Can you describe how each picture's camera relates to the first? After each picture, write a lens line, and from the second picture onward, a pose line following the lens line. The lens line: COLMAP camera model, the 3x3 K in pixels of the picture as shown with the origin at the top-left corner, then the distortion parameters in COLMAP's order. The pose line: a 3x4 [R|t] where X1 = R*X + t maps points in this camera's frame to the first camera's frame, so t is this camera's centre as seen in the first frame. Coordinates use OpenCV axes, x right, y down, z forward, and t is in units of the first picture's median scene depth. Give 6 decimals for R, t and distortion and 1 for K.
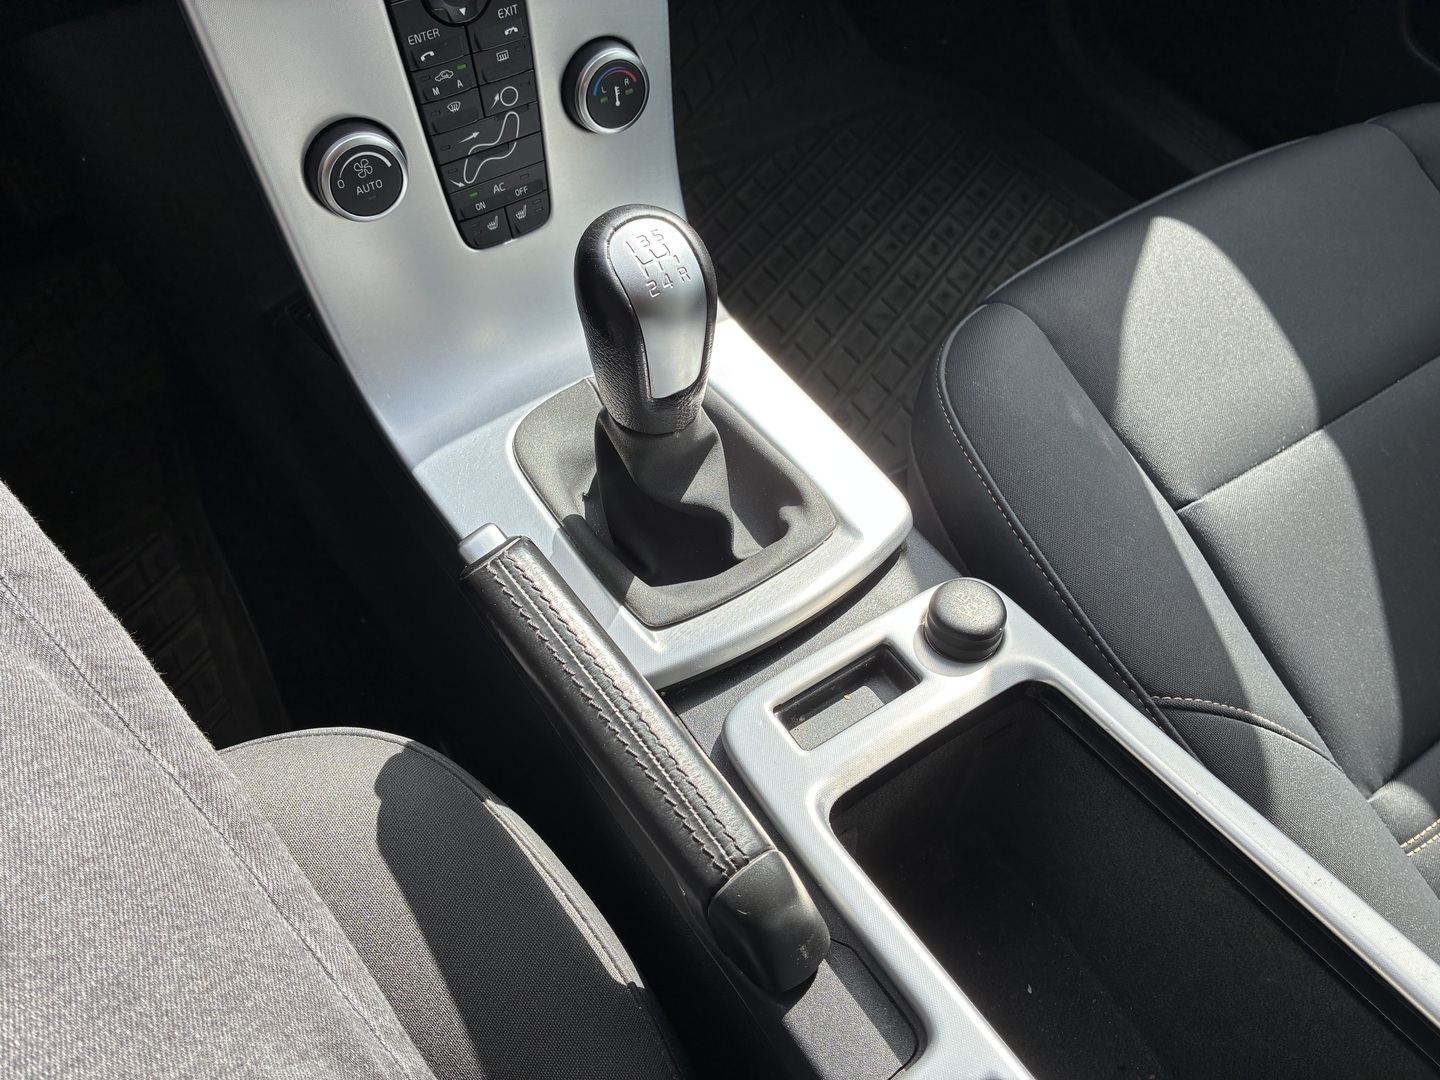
lens RADIAL K [[1167.2, 0, 739.2], [0, 1167.2, 541.3], [0, 0, 1]] dist [0.056269, -0.010559]
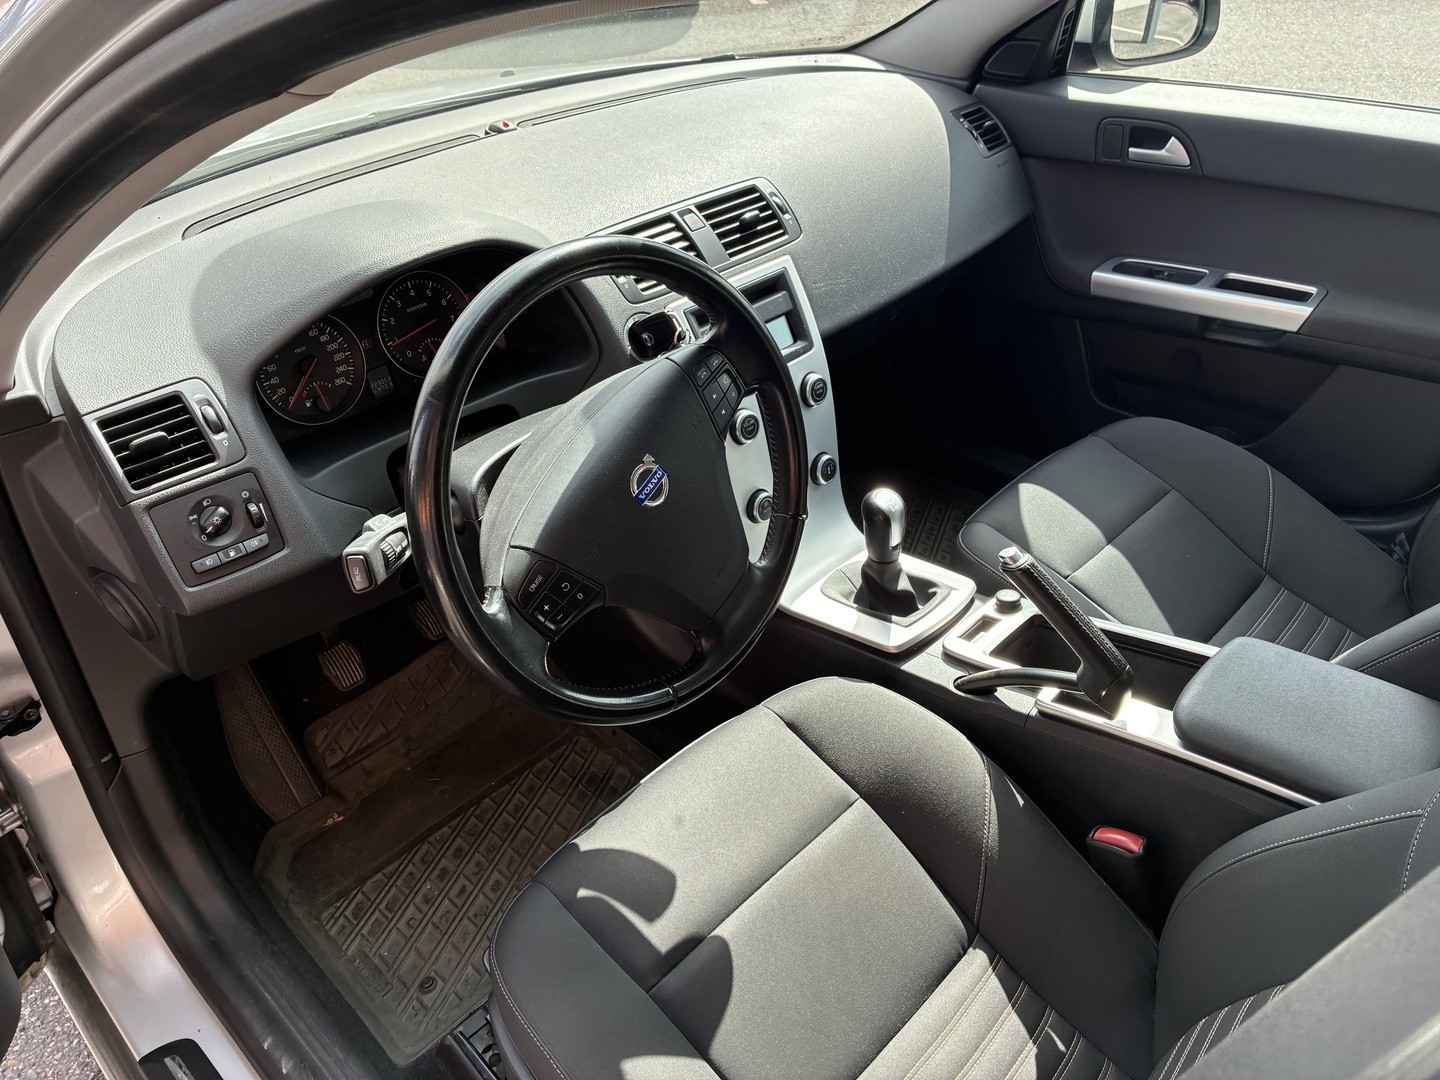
lens RADIAL K [[1099.0, 0, 720.0], [0, 1099.0, 540.0], [0, 0, 1]] dist [0.057539, -0.100515]
pose [[0.976266, -0.188487, 0.106662, -0.328511], [0.213854, 0.916795, -0.337273, 0.298571], [-0.034216, 0.352079, 0.935345, -0.682066]]
